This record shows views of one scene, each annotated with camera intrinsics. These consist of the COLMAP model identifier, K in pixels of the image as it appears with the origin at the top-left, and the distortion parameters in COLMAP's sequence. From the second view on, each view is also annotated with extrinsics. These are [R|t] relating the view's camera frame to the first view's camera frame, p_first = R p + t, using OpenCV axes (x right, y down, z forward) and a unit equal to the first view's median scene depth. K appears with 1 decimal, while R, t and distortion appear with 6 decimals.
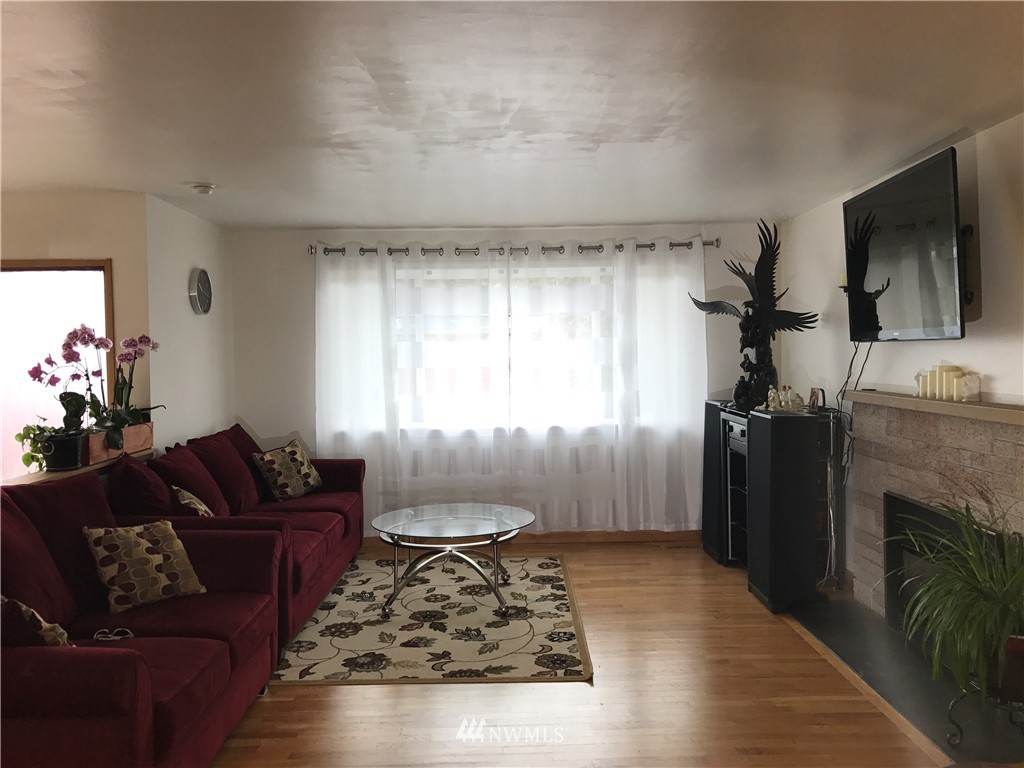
lens RADIAL K [[844.4, 0, 519.4], [0, 844.4, 379.5], [0, 0, 1]] dist [0.040192, -0.012530]
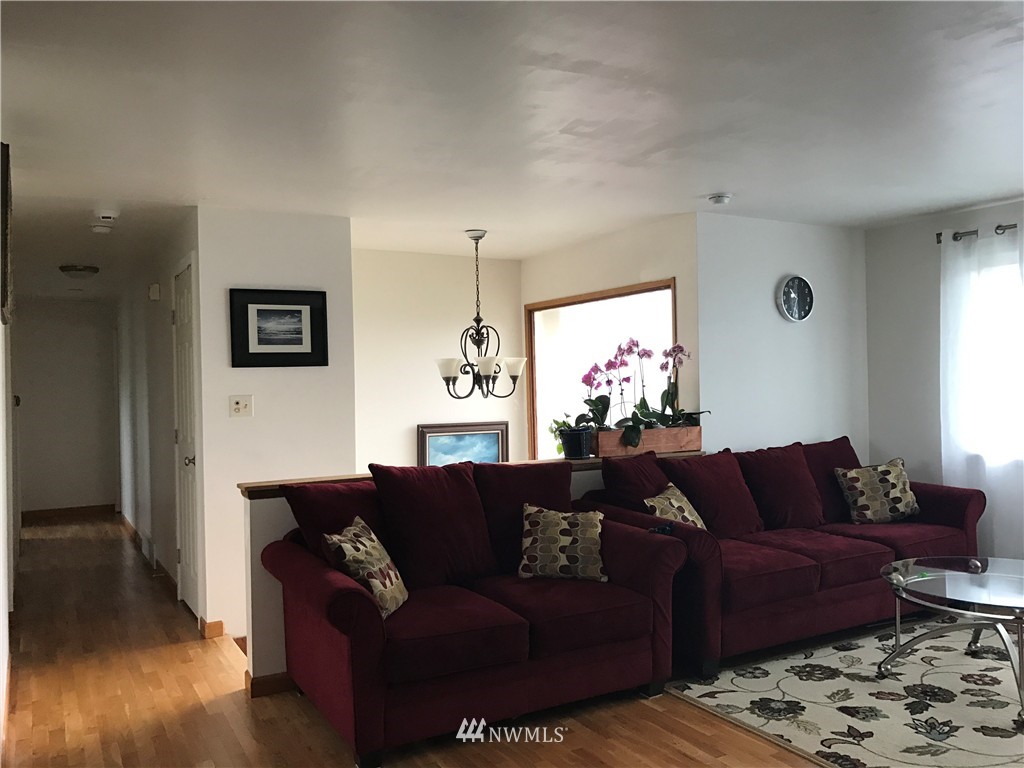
lens RADIAL K [[844.4, 0, 518.0], [0, 844.4, 387.5], [0, 0, 1]] dist [0.040192, -0.012530]
pose [[0.501848, 0.006119, -0.864934, 0.393287], [-0.015413, 0.999879, -0.001869, 0.007594], [0.864818, 0.014269, 0.501882, 0.289274]]
